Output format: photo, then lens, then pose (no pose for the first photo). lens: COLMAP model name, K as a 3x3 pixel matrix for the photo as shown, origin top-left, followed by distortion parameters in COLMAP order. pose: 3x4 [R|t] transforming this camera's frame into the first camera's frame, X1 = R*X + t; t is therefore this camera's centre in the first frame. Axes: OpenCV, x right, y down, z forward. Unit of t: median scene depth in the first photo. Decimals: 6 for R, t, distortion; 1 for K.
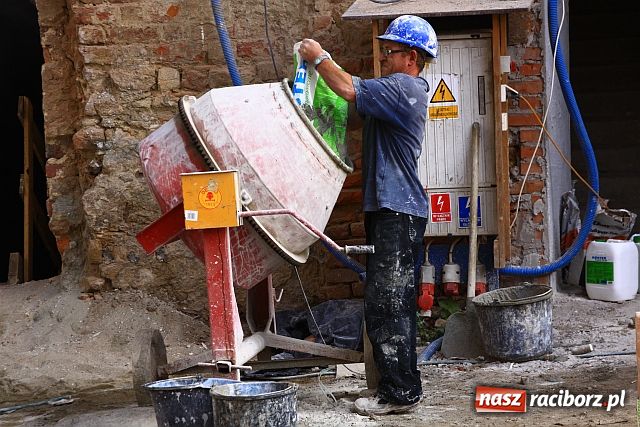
lens RADIAL K [[1683.5, 0, 276.8], [0, 1683.5, 213.5], [0, 0, 1]] dist [0.131118, 0.894917]
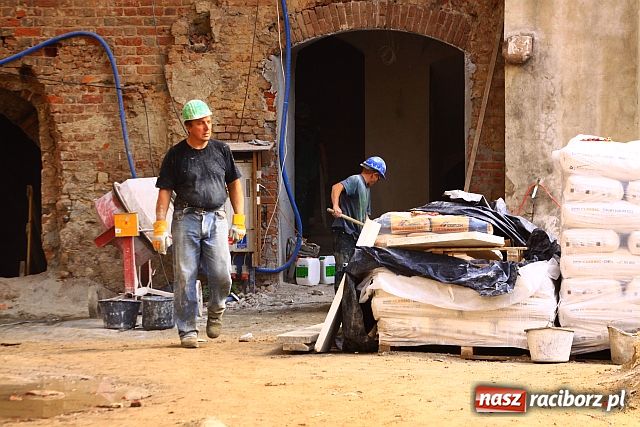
lens RADIAL K [[1683.5, 0, 276.8], [0, 1683.5, 213.5], [0, 0, 1]] dist [0.131118, 0.894917]
pose [[0.996452, 0.026113, 0.080008, -0.014822], [-0.019332, 0.996246, -0.084386, 0.139651], [-0.081911, 0.082540, 0.993216, -1.116790]]
